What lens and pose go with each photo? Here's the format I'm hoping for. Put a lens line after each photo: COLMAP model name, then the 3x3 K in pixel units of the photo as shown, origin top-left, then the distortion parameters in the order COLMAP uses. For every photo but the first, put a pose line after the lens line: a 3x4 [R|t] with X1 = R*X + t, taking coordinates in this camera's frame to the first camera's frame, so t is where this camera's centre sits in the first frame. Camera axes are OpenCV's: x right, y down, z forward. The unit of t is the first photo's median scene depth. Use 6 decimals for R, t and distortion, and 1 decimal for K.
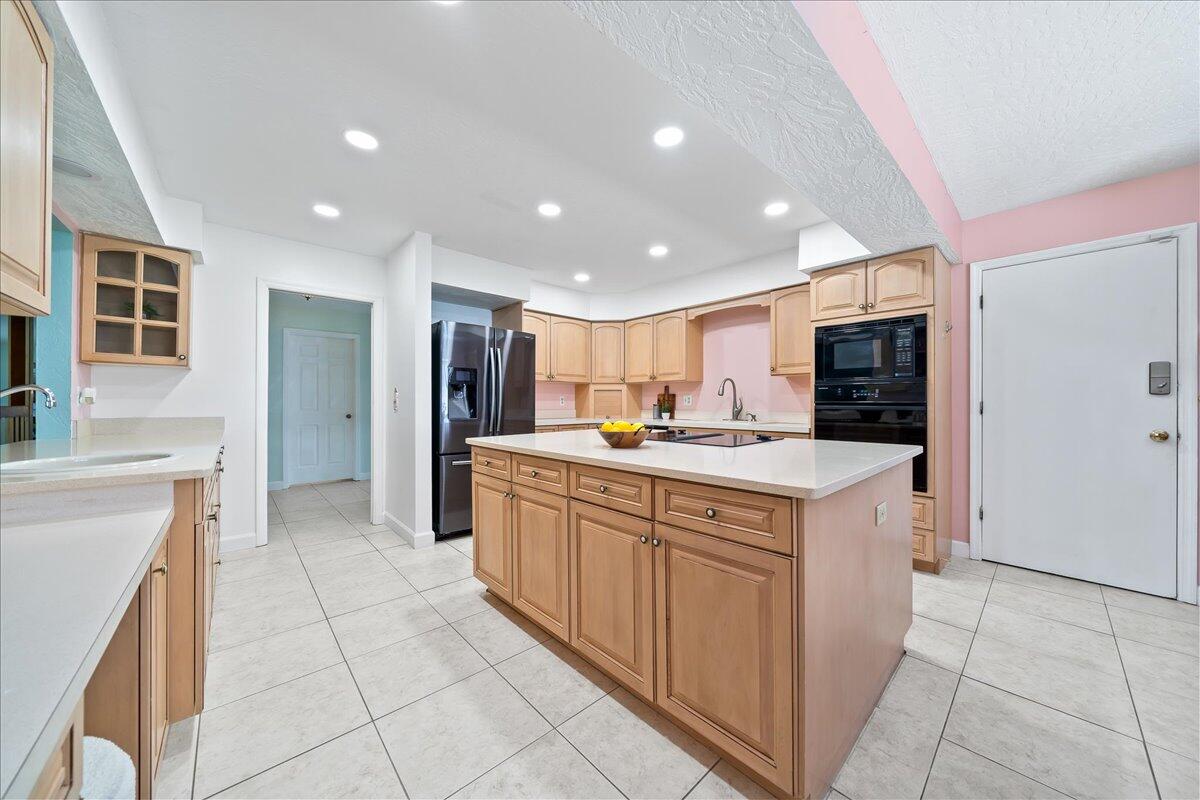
lens RADIAL K [[411.2, 0, 604.4], [0, 411.2, 402.4], [0, 0, 1]] dist [-0.003014, -0.000030]
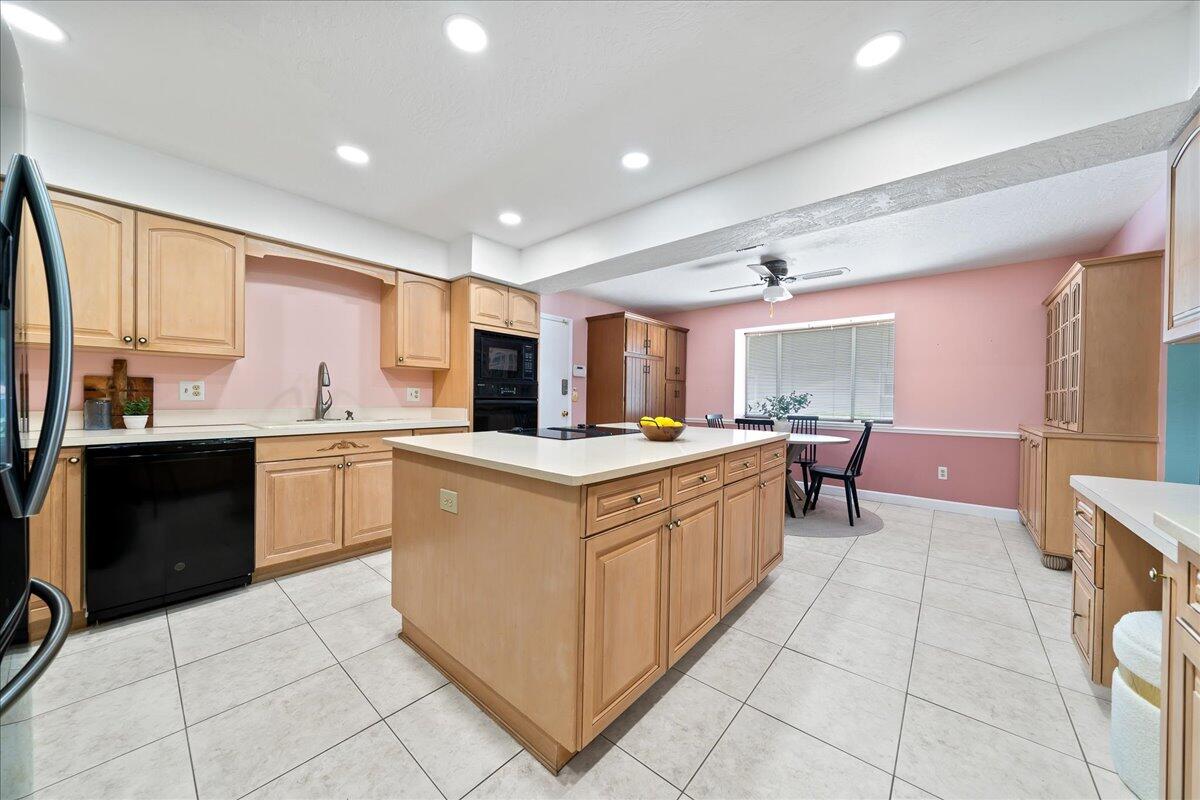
lens RADIAL K [[411.2, 0, 603.1], [0, 411.2, 401.5], [0, 0, 1]] dist [-0.003014, -0.000030]
pose [[-0.120849, -0.007780, 0.992640, -0.793652], [-0.009212, 0.999935, 0.006716, 0.000489], [-0.992628, -0.008332, -0.120913, 1.019767]]
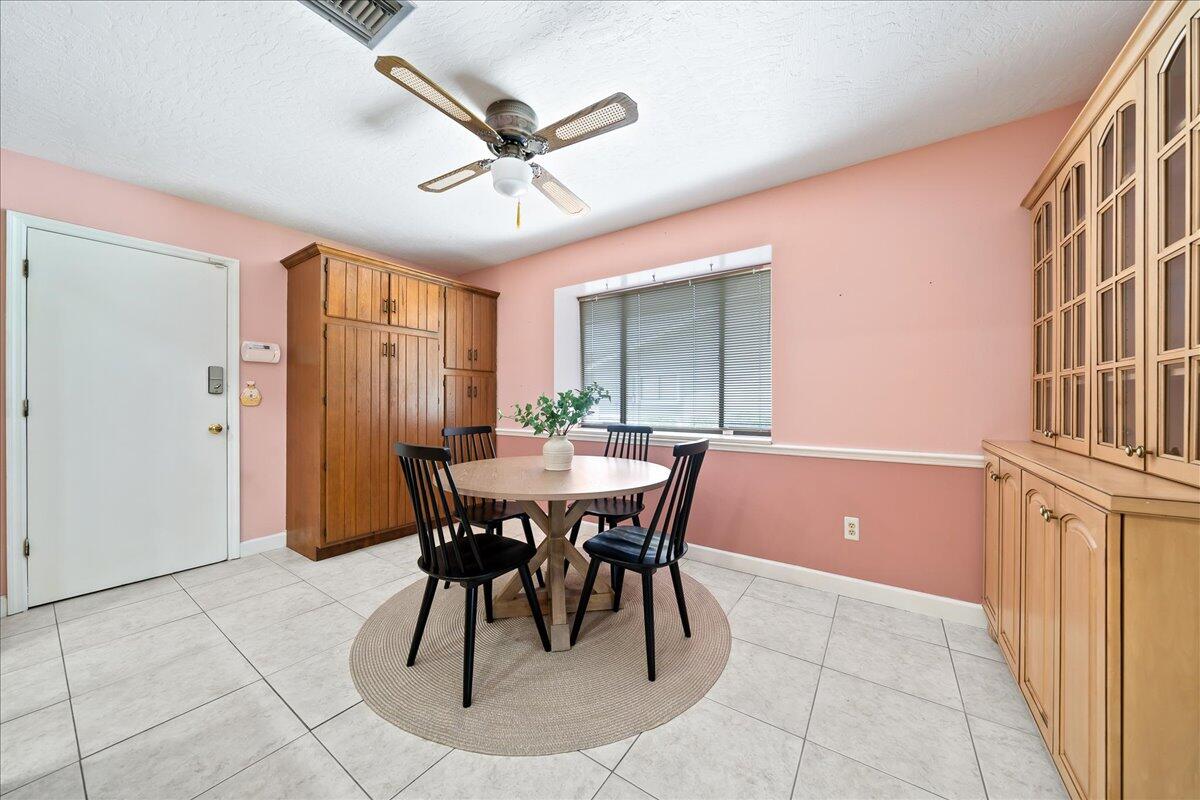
lens RADIAL K [[411.2, 0, 599.6], [0, 411.2, 399.5], [0, 0, 1]] dist [-0.003014, -0.000030]
pose [[-0.214966, 0.001888, 0.976620, -0.051065], [0.003006, 0.999995, -0.001272, 0.002013], [-0.976617, 0.002662, -0.214971, 0.154824]]
